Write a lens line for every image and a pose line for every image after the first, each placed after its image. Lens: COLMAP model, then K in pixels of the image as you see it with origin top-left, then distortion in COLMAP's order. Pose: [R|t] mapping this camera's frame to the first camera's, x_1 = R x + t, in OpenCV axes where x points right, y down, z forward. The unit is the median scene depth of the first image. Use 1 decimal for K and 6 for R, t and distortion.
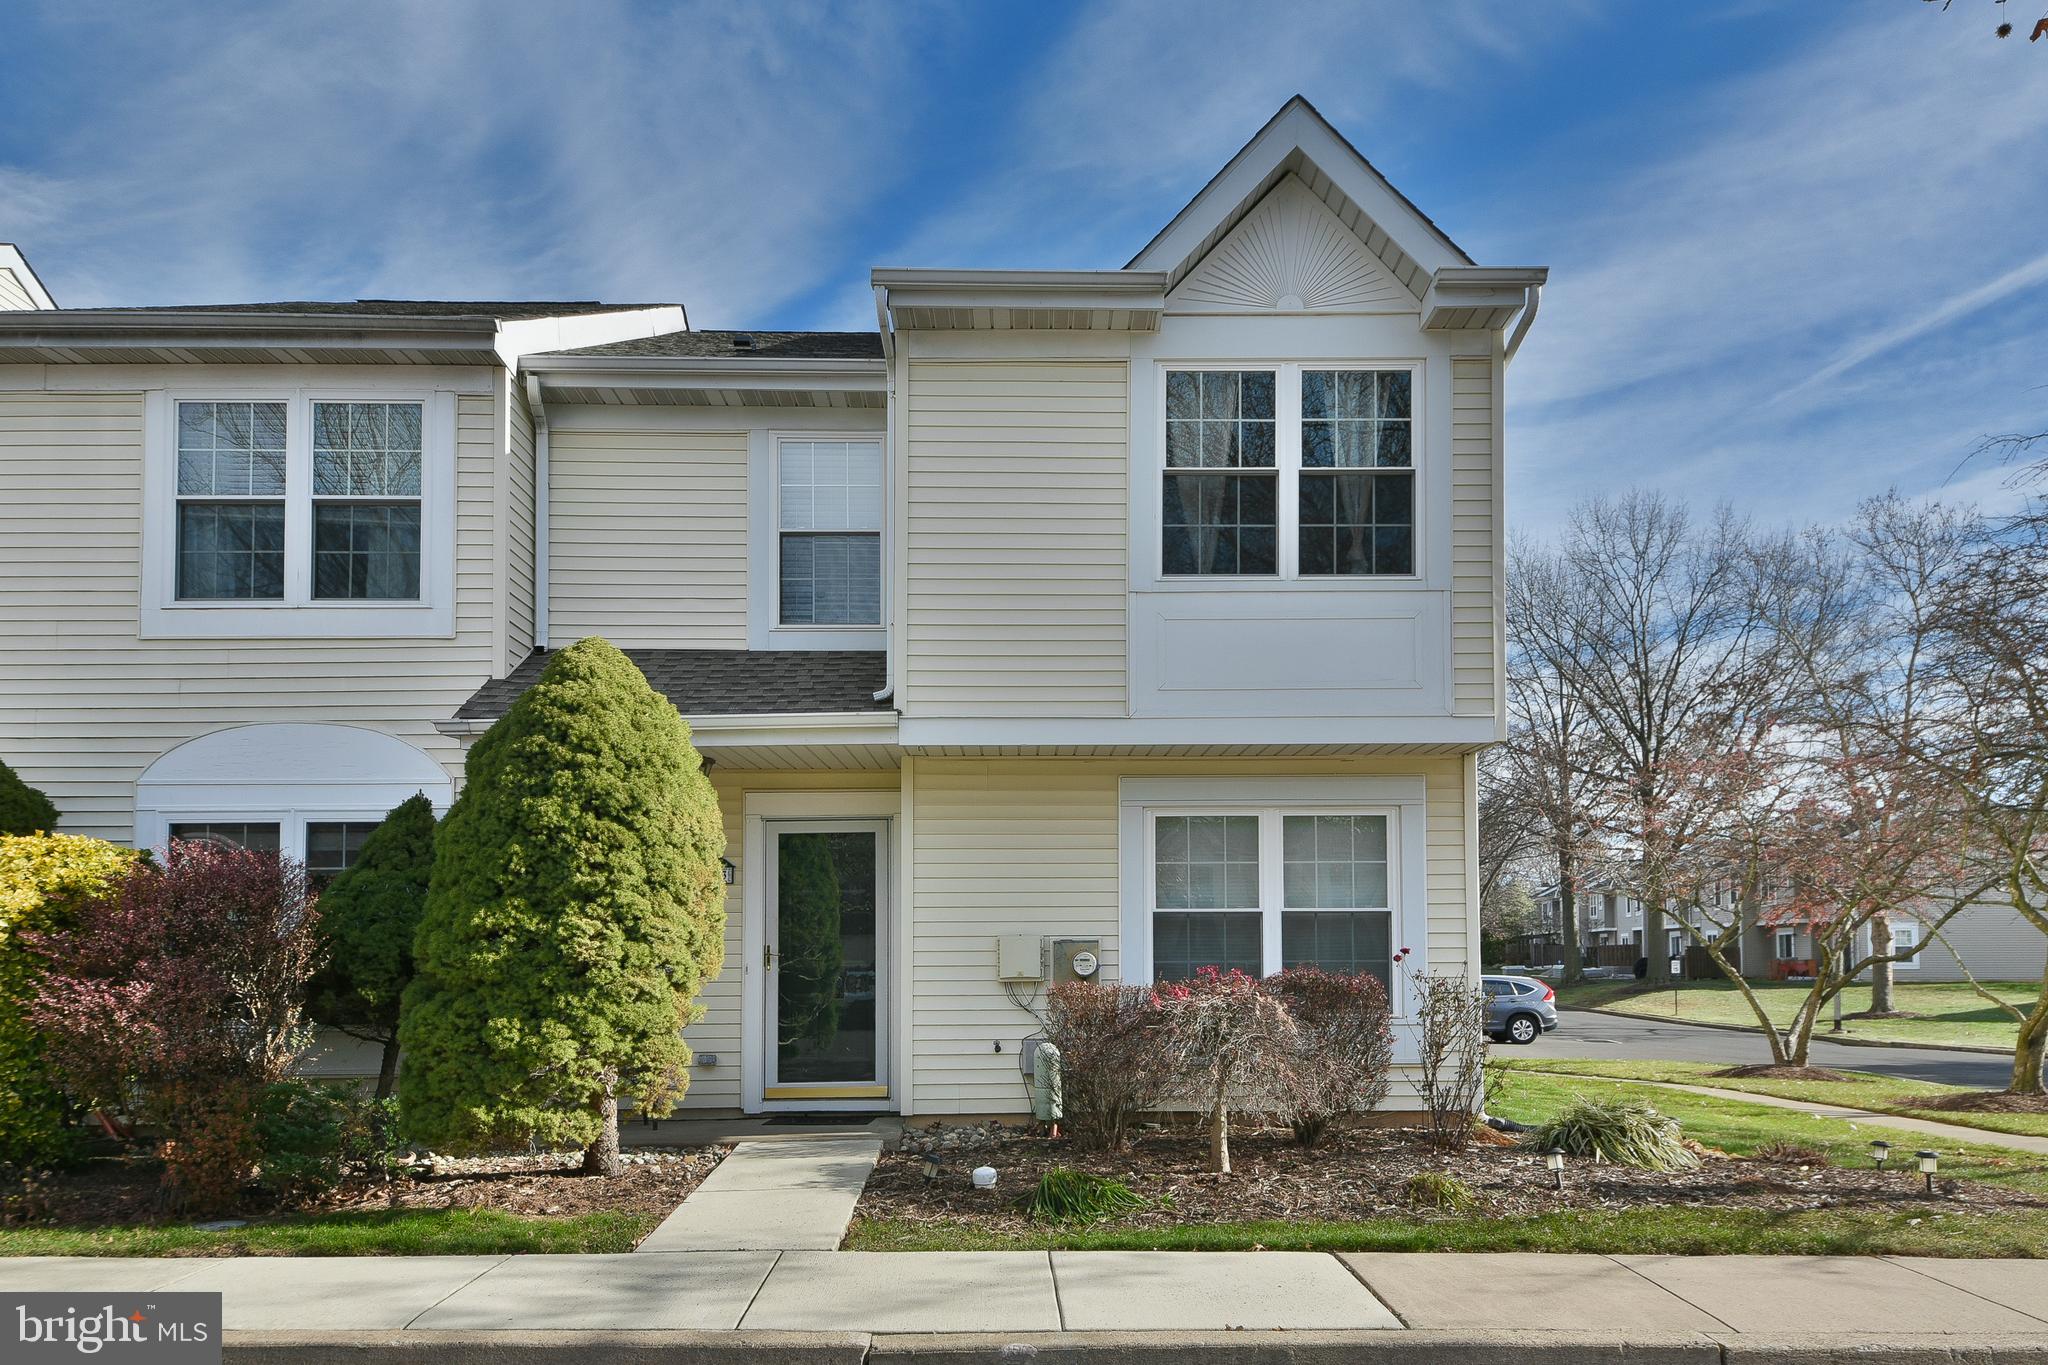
lens RADIAL K [[1379.0, 0, 1020.2], [0, 1379.0, 901.3], [0, 0, 1]] dist [0.055465, -0.041620]
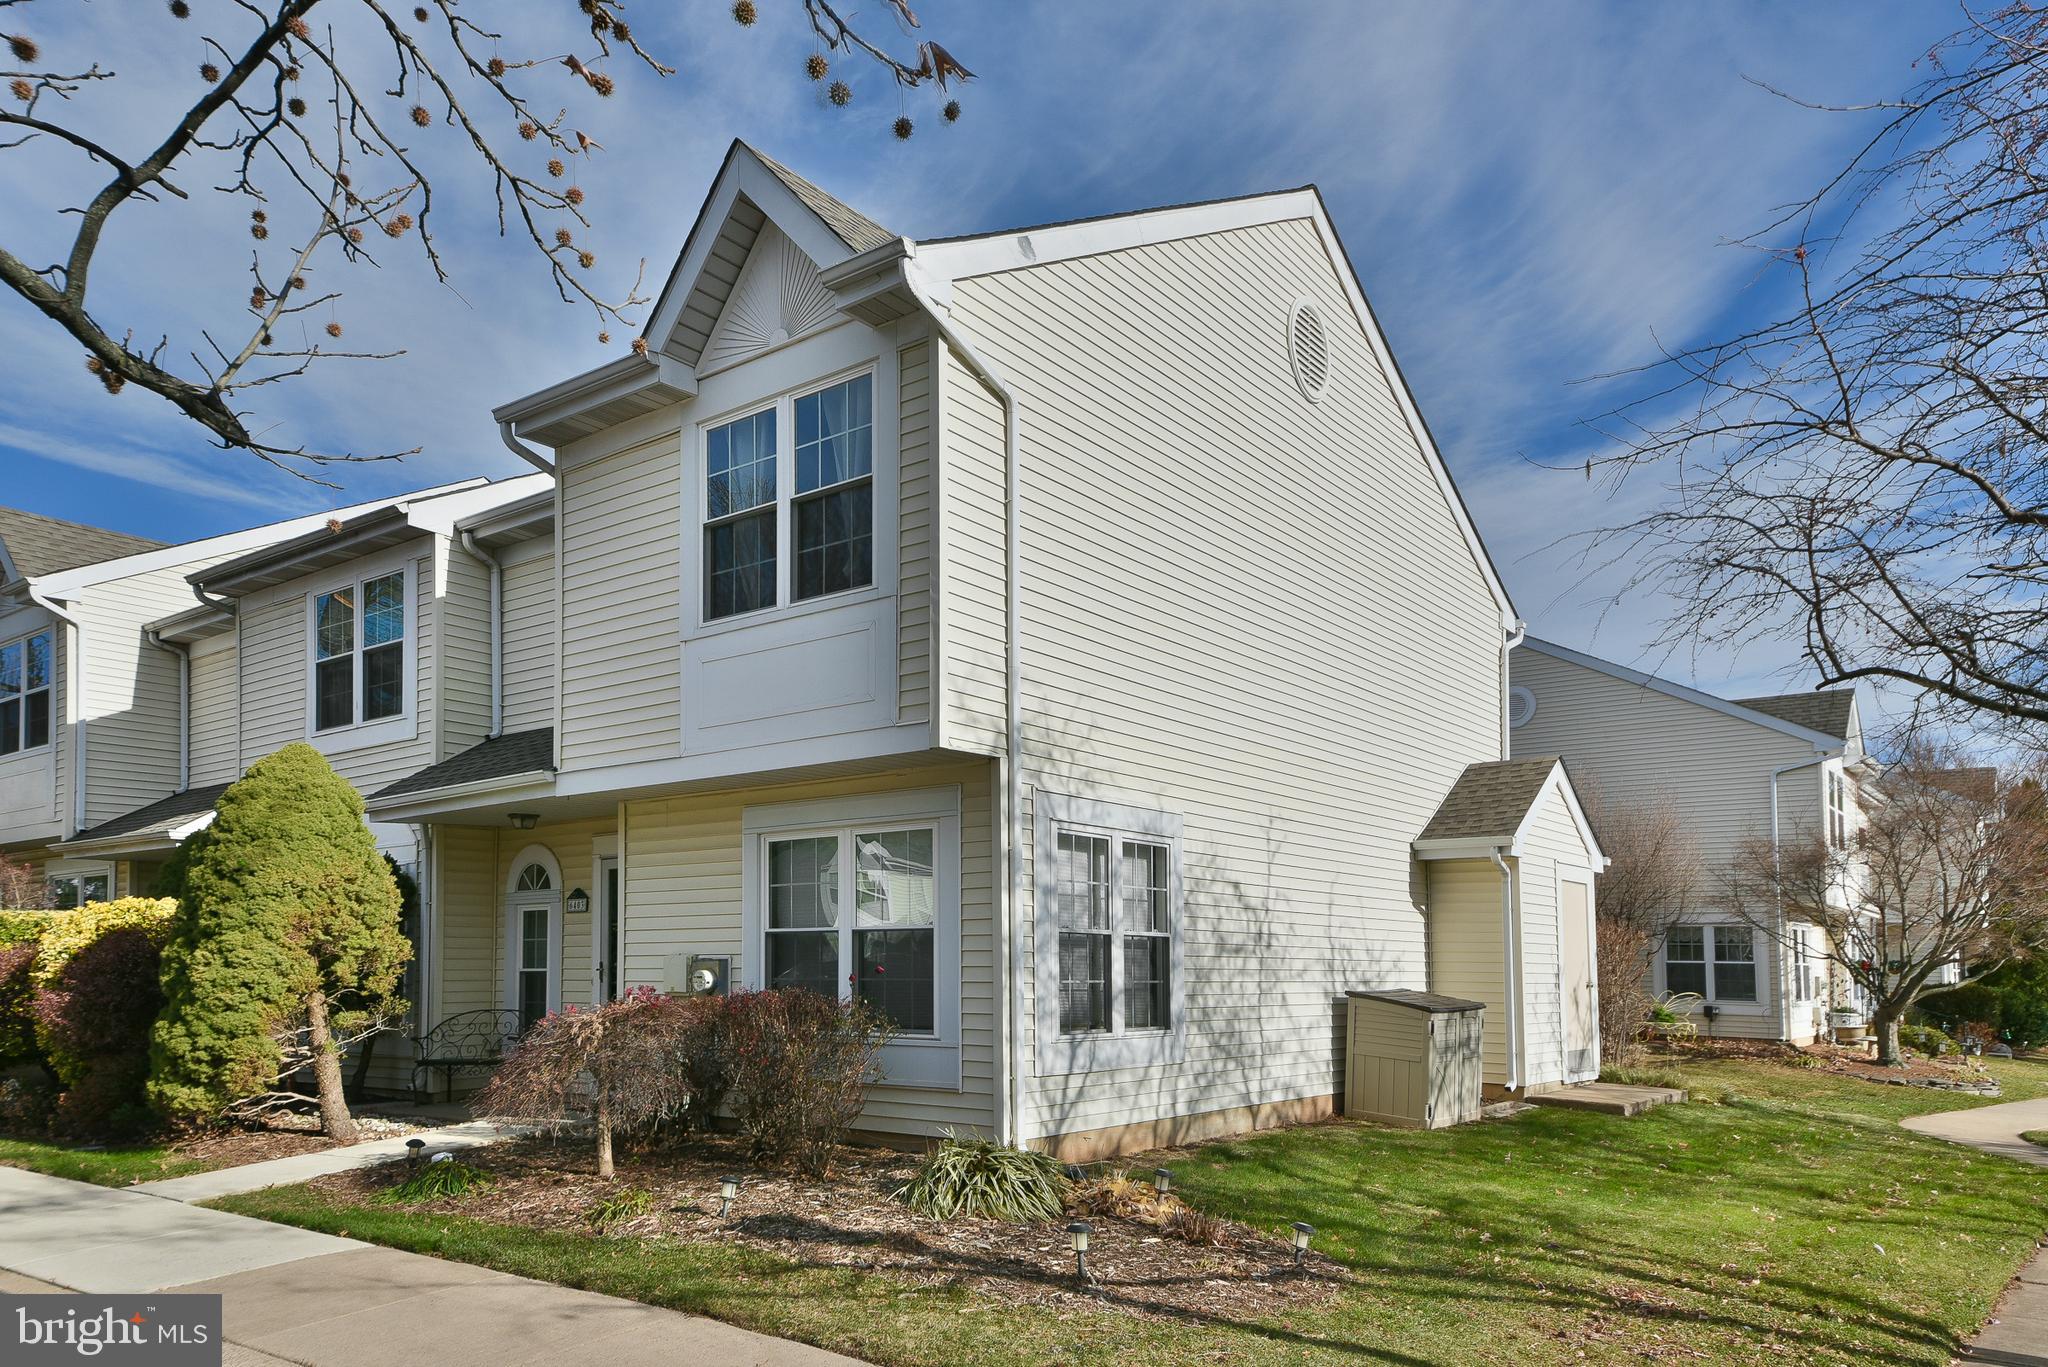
lens RADIAL K [[1394.4, 0, 1032.7], [0, 1394.4, 895.4], [0, 0, 1]] dist [0.084330, -0.000239]
pose [[0.784374, -0.029030, -0.619608, 0.984037], [0.029047, 0.999527, -0.010058, -0.003997], [0.619607, -0.010108, 0.784847, 0.298325]]
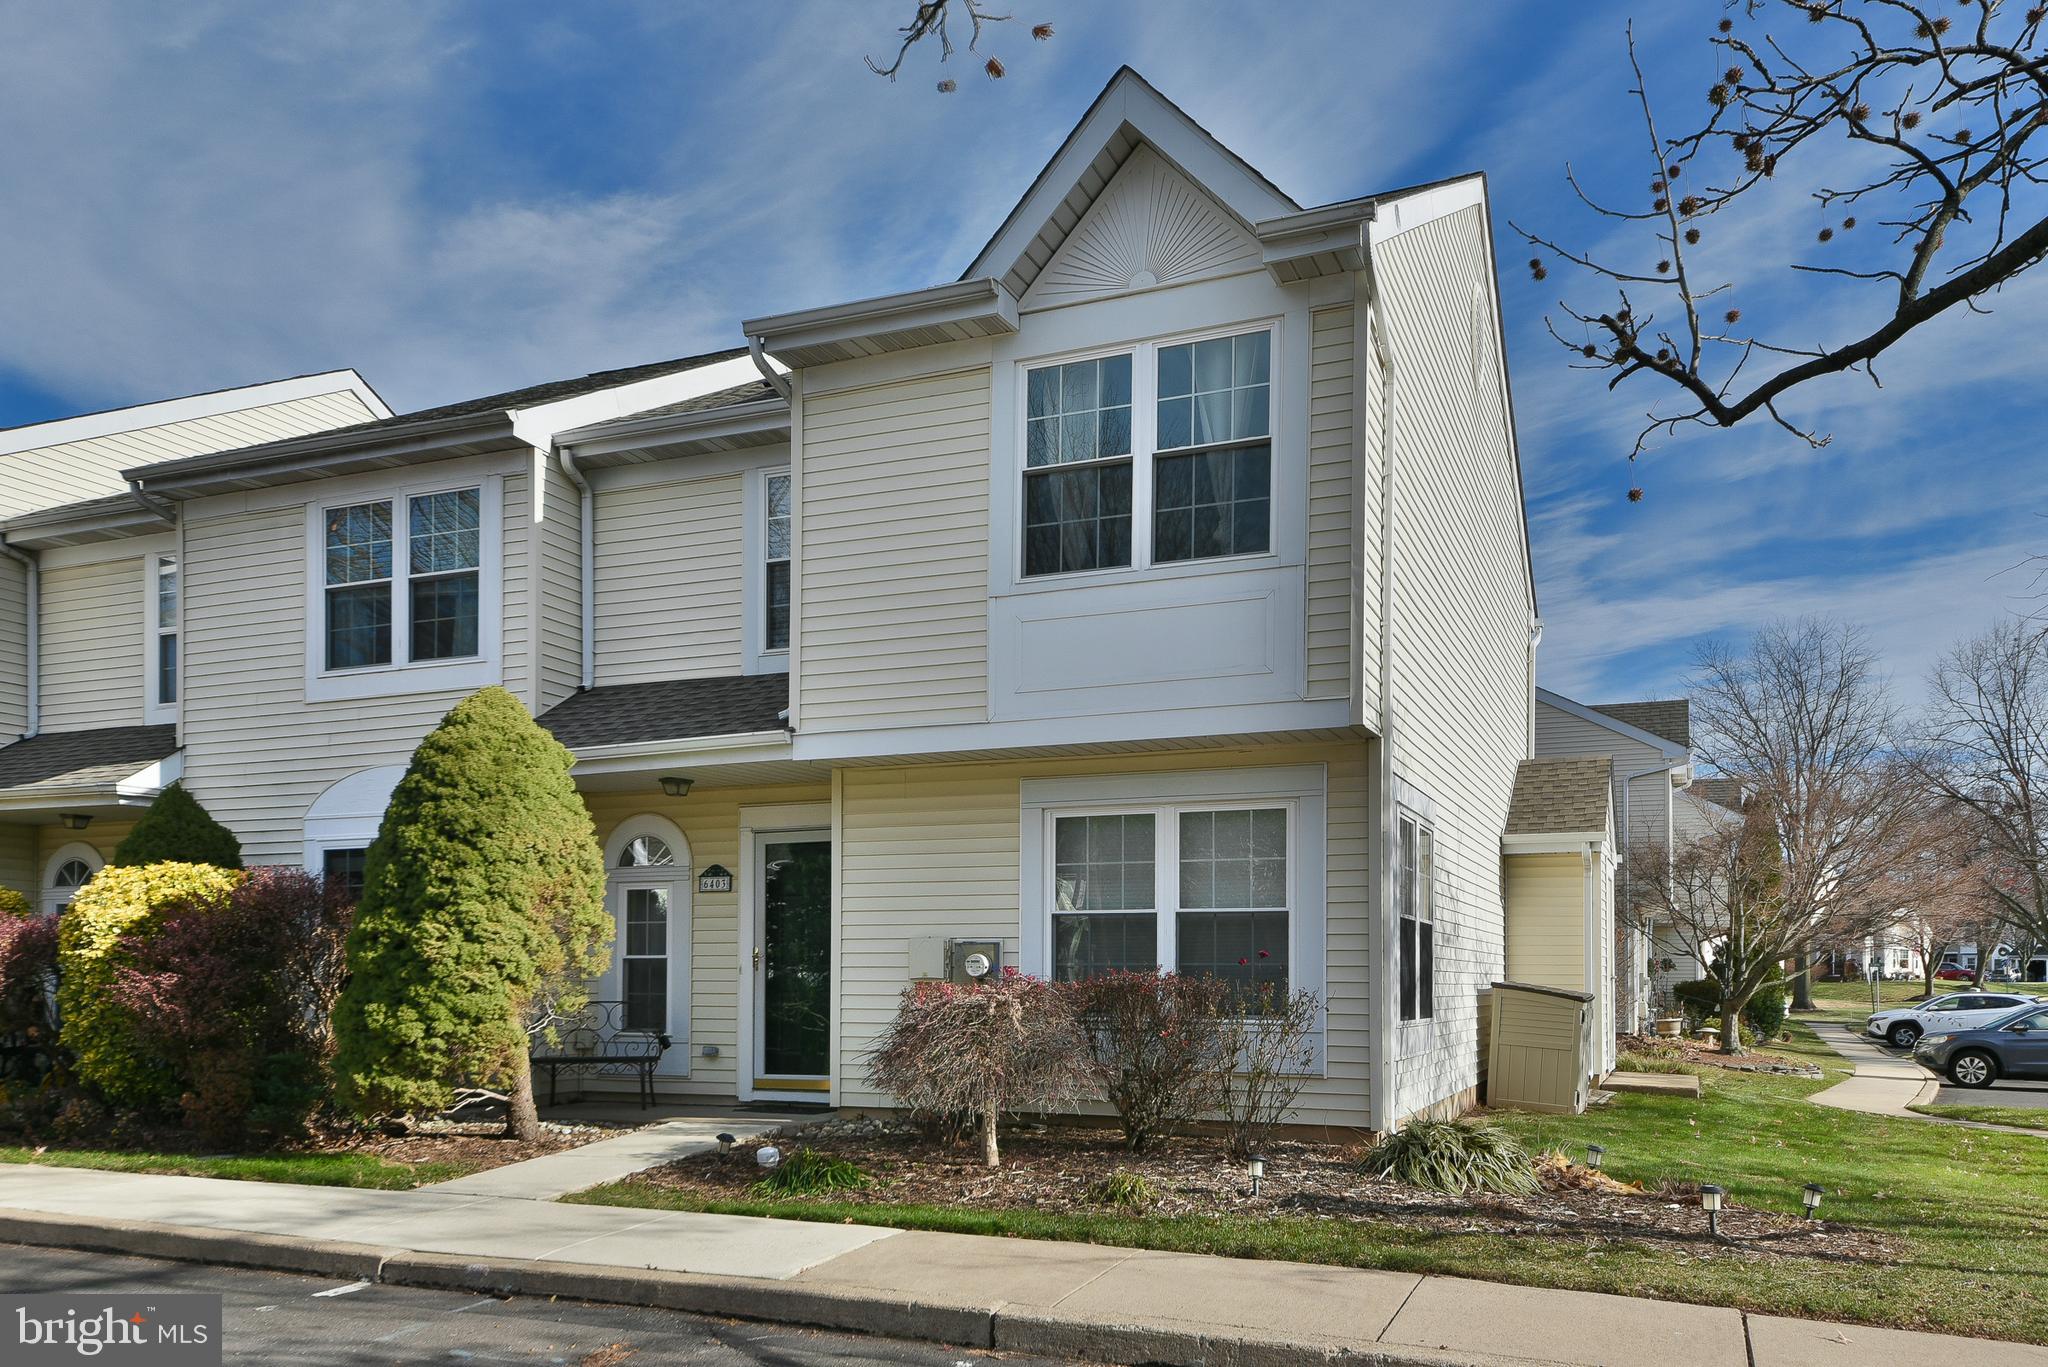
lens RADIAL K [[1575.8, 0, 1015.8], [0, 1575.8, 941.1], [0, 0, 1]] dist [0.059887, -0.010138]
pose [[0.912325, -0.002612, -0.409457, 0.570417], [0.011394, 0.999754, 0.019010, 0.005683], [0.409307, -0.022009, 0.912131, -0.051470]]
